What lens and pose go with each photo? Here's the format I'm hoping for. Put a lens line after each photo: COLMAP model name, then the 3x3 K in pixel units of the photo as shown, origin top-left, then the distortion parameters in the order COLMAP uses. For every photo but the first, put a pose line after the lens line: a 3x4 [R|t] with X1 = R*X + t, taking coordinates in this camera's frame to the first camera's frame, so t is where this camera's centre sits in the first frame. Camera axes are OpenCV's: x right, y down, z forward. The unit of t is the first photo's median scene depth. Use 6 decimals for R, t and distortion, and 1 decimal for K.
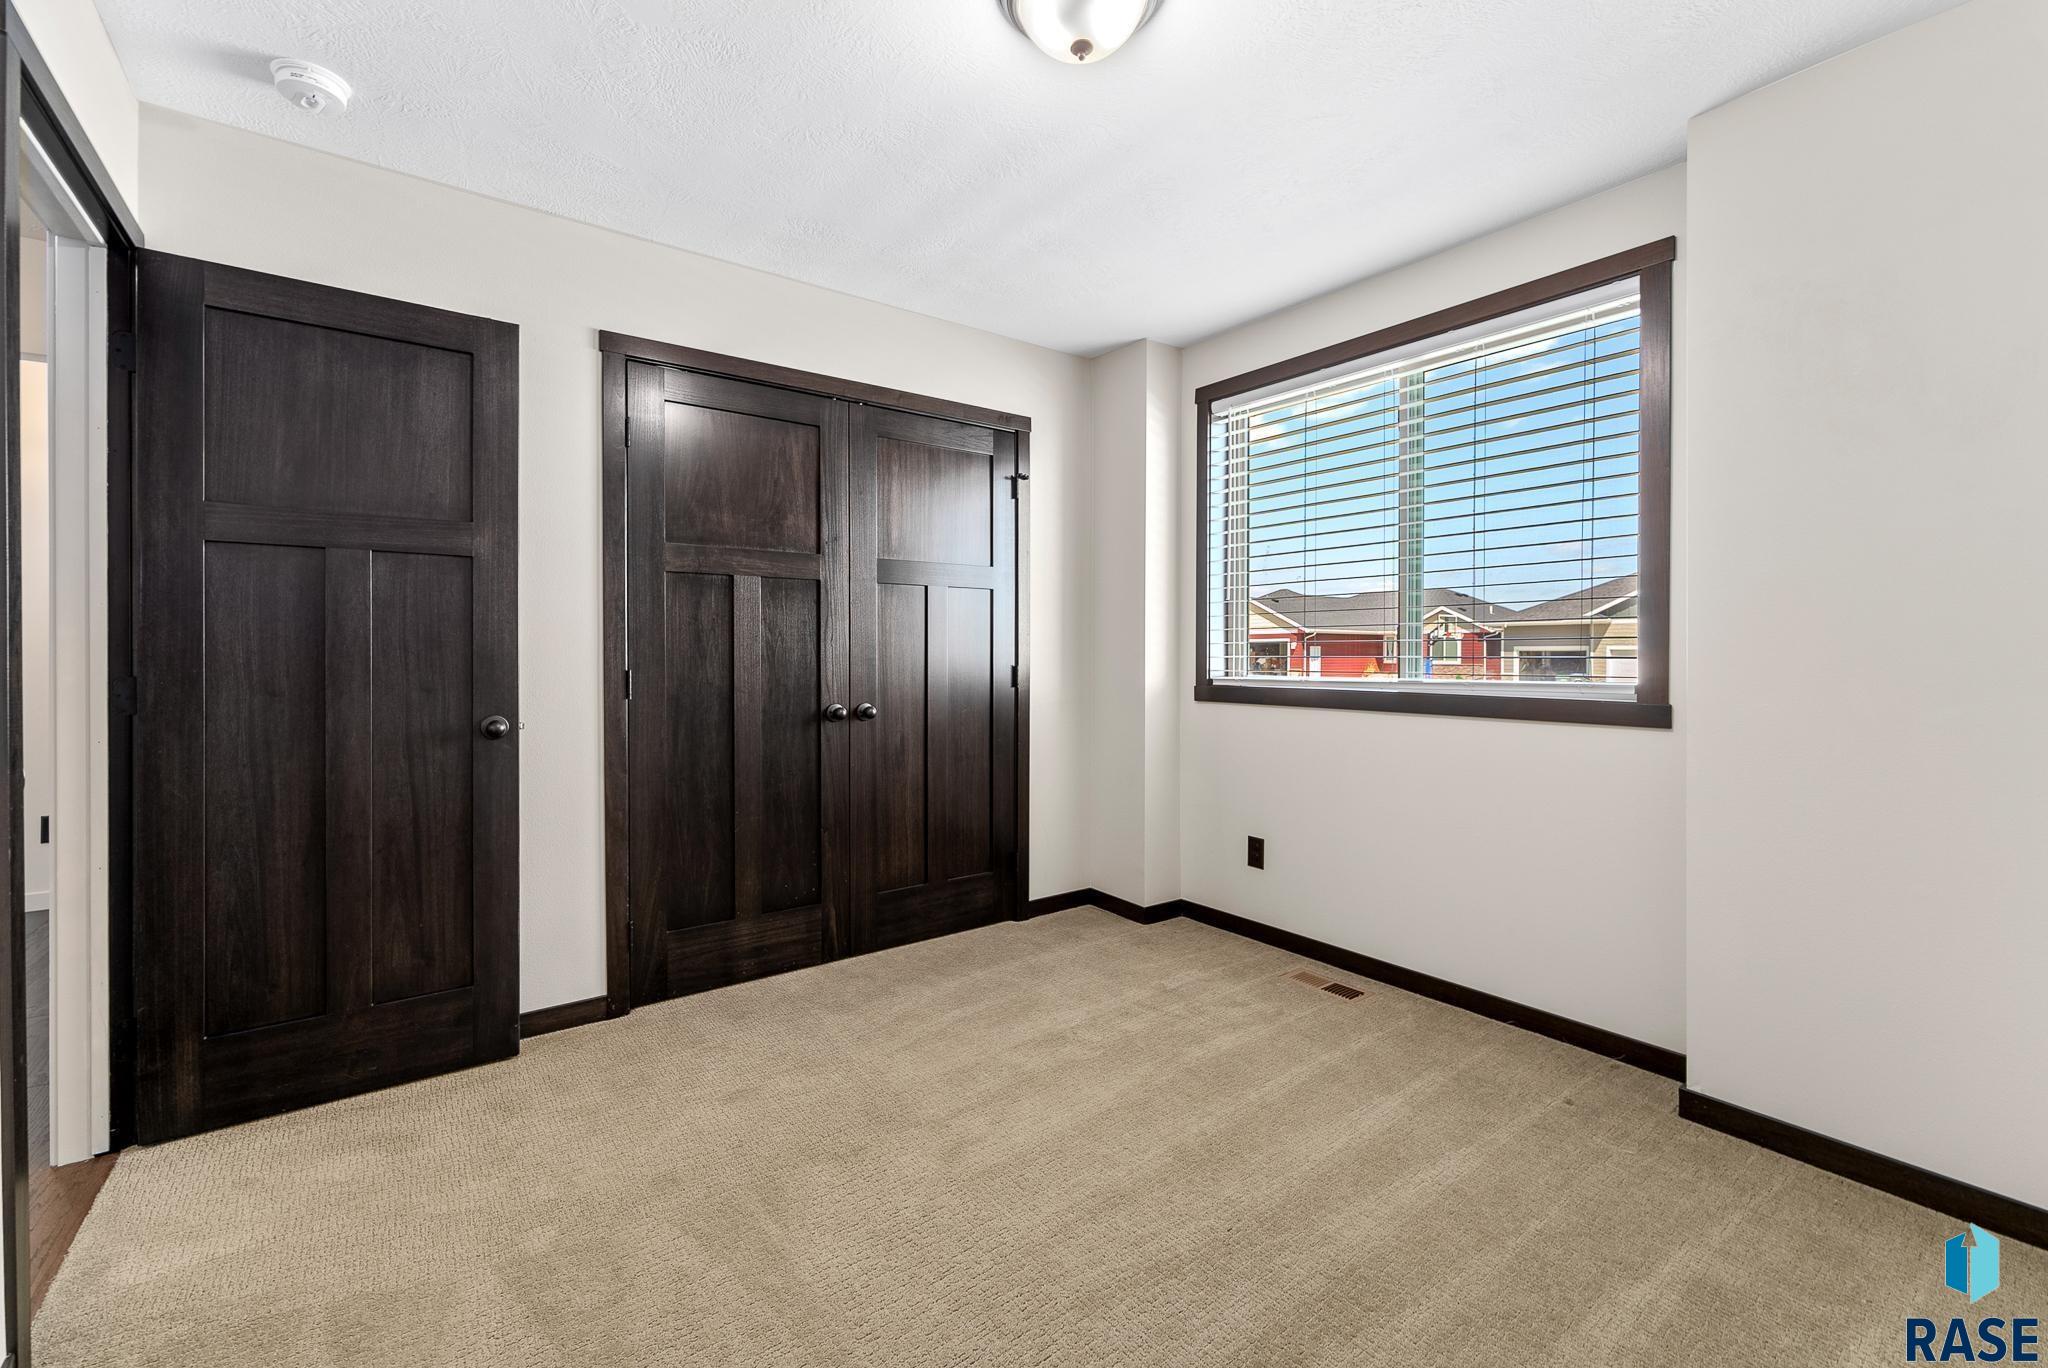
lens RADIAL K [[835.9, 0, 1017.9], [0, 835.9, 657.4], [0, 0, 1]] dist [0.004121, -0.000971]
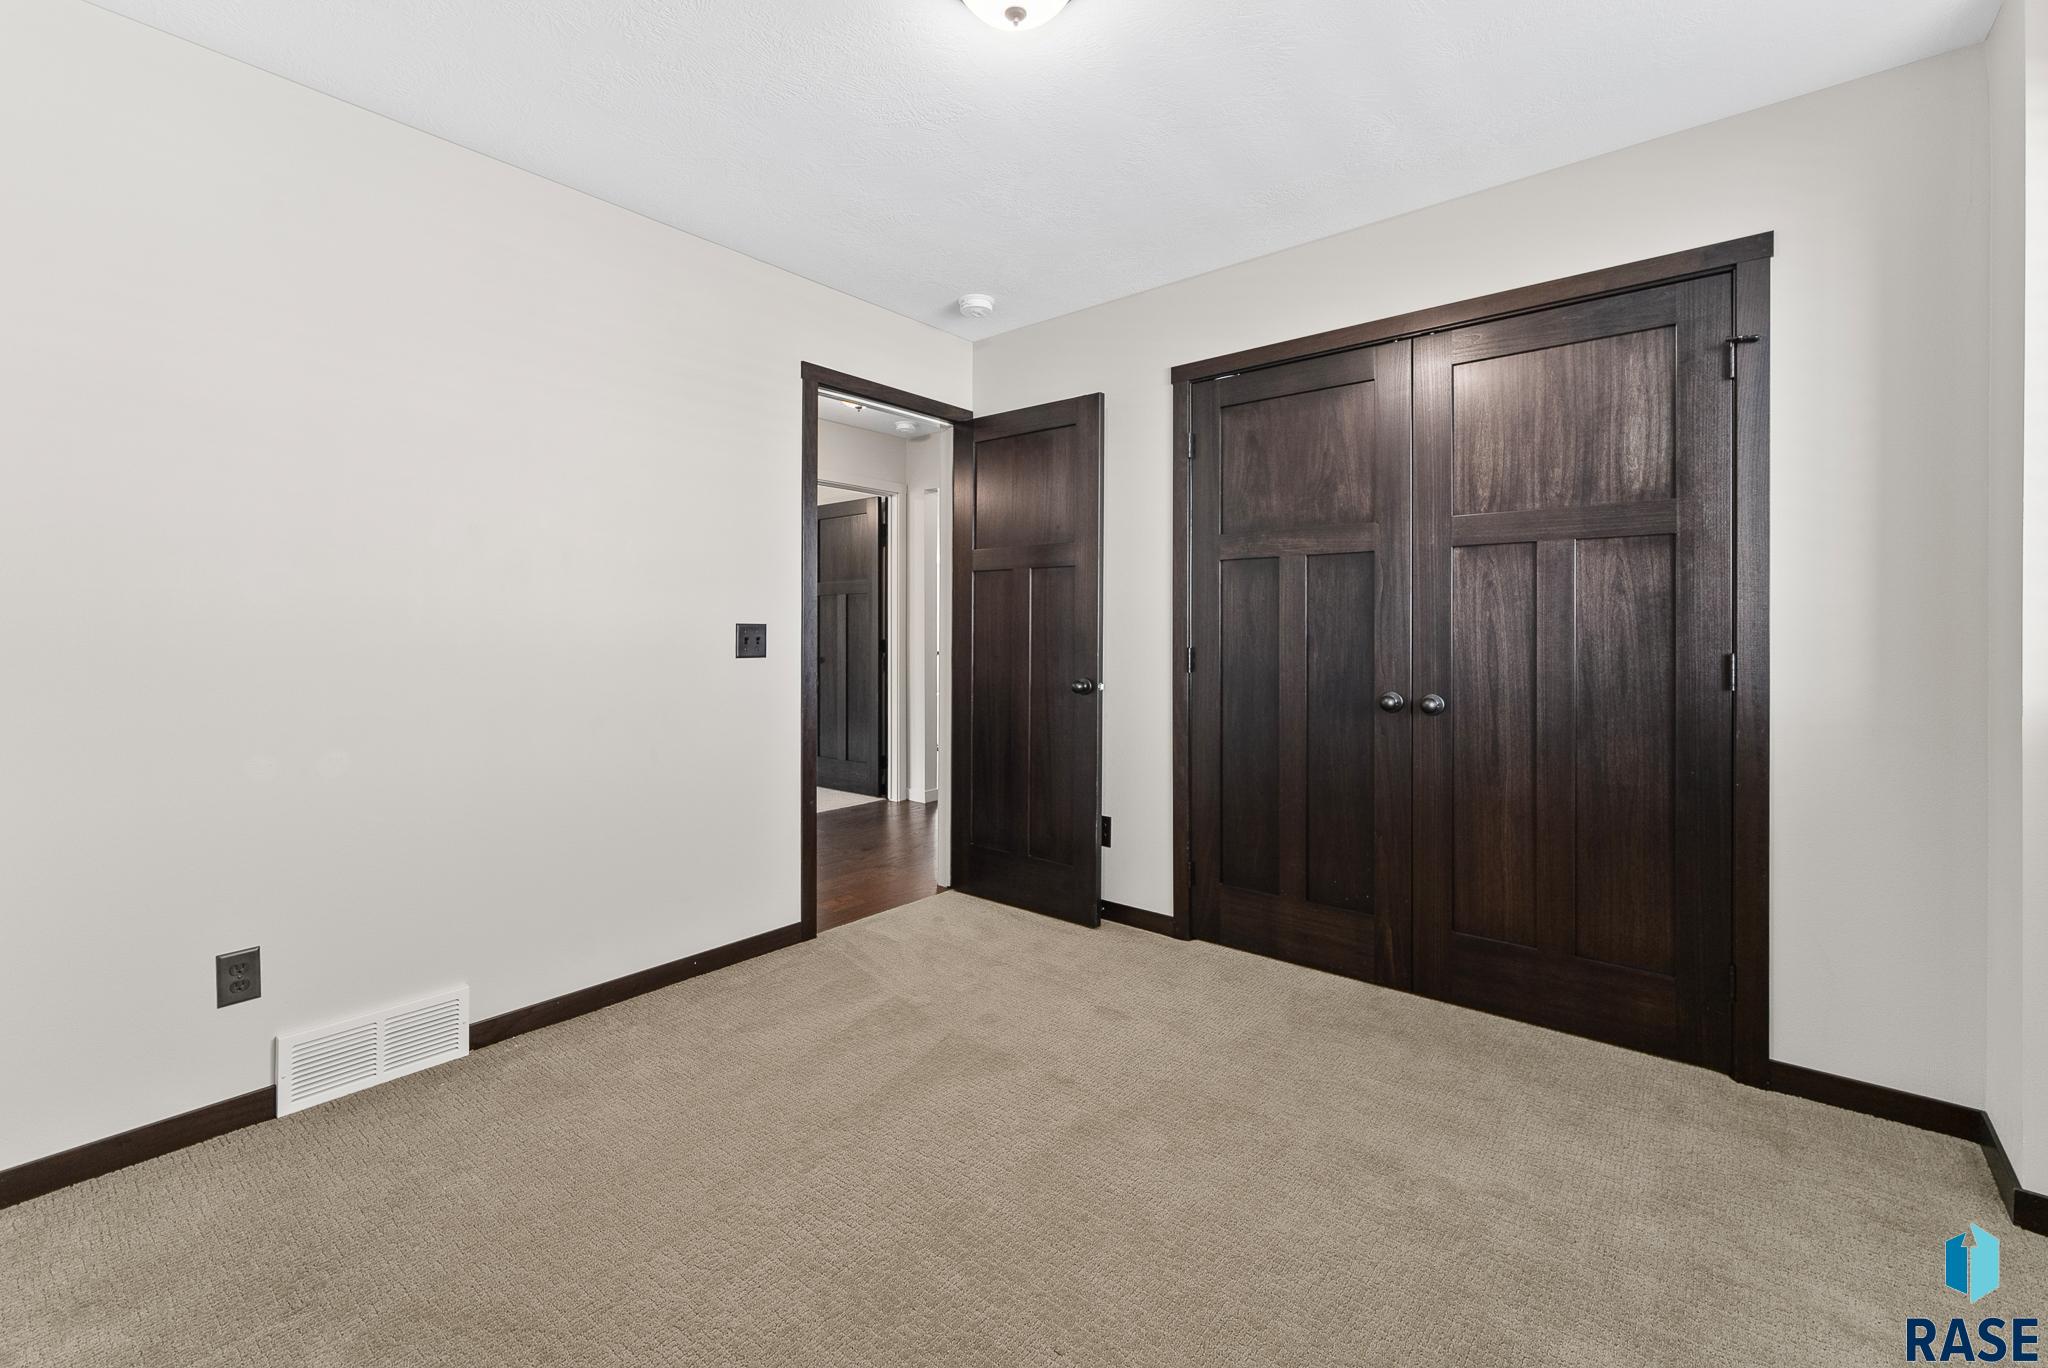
lens RADIAL K [[835.9, 0, 987.8], [0, 835.9, 634.9], [0, 0, 1]] dist [0.004121, -0.000971]
pose [[0.244113, -0.000634, -0.969747, 0.570884], [-0.008199, 0.999963, -0.002718, 0.002521], [0.969712, 0.008614, 0.244099, 0.415397]]
